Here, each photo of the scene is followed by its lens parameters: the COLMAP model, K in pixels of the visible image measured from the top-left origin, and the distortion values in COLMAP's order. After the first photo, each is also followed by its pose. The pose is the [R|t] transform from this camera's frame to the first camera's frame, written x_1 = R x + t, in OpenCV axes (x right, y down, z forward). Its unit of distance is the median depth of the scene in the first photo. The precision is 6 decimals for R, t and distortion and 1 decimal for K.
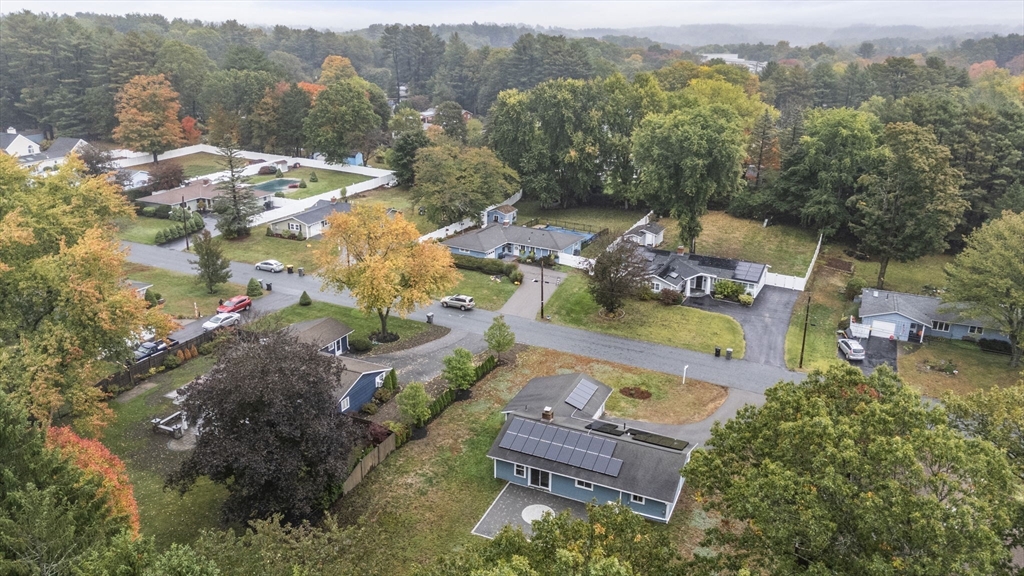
lens RADIAL K [[746.9, 0, 510.0], [0, 746.9, 291.5], [0, 0, 1]] dist [0.093690, -0.095020]
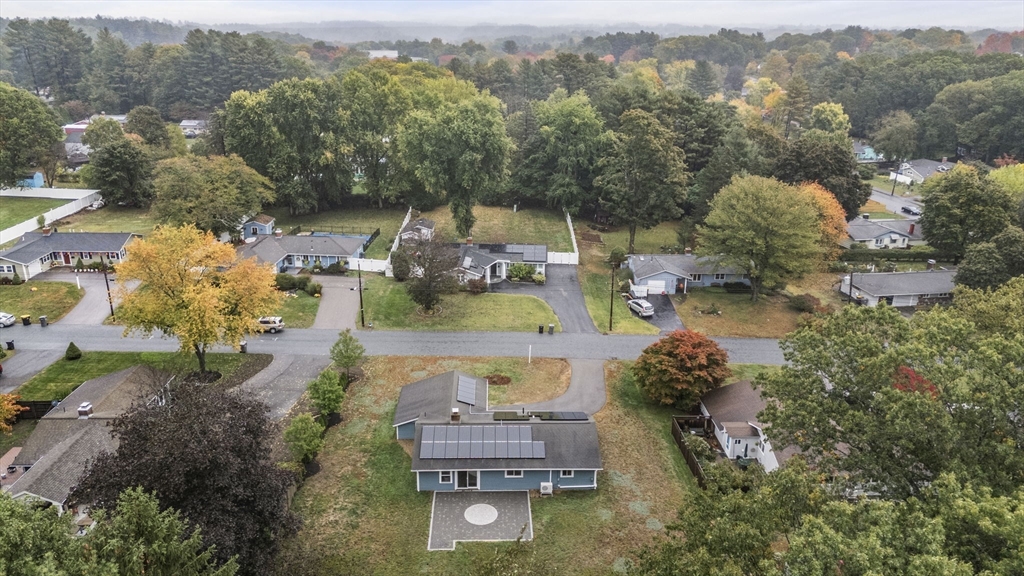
lens RADIAL K [[746.9, 0, 510.0], [0, 746.9, 291.5], [0, 0, 1]] dist [0.093690, -0.095020]
pose [[0.901028, -0.146232, 0.408368, -0.161700], [0.144484, 0.988877, 0.035313, -0.014586], [-0.408990, 0.027185, 0.912134, 0.033468]]
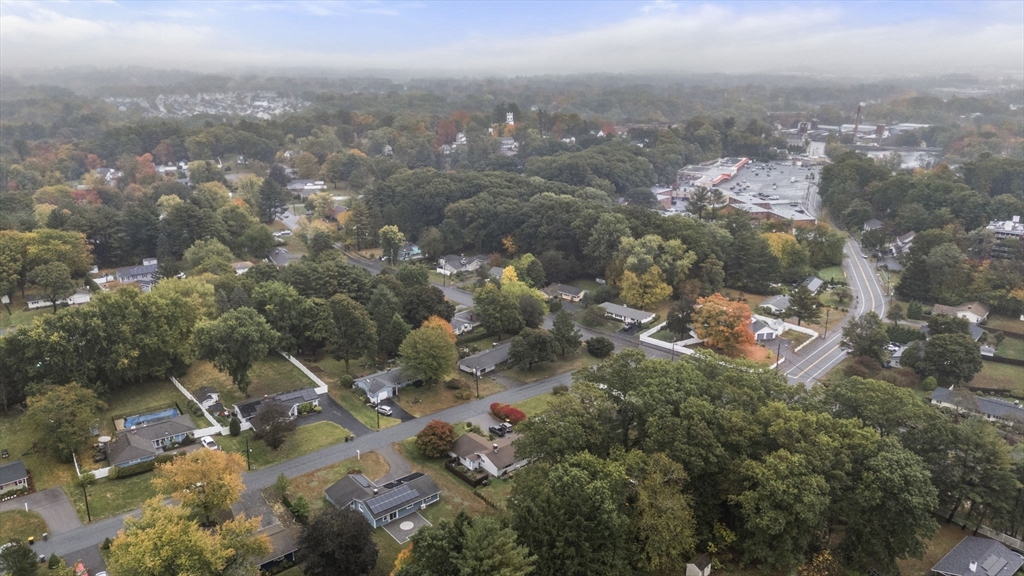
lens RADIAL K [[746.9, 0, 510.0], [0, 746.9, 291.5], [0, 0, 1]] dist [0.093690, -0.095020]
pose [[0.444830, -0.278043, 0.851363, -0.934651], [0.299591, 0.942024, 0.151117, -0.383503], [-0.844021, 0.187839, 0.502340, -0.367138]]
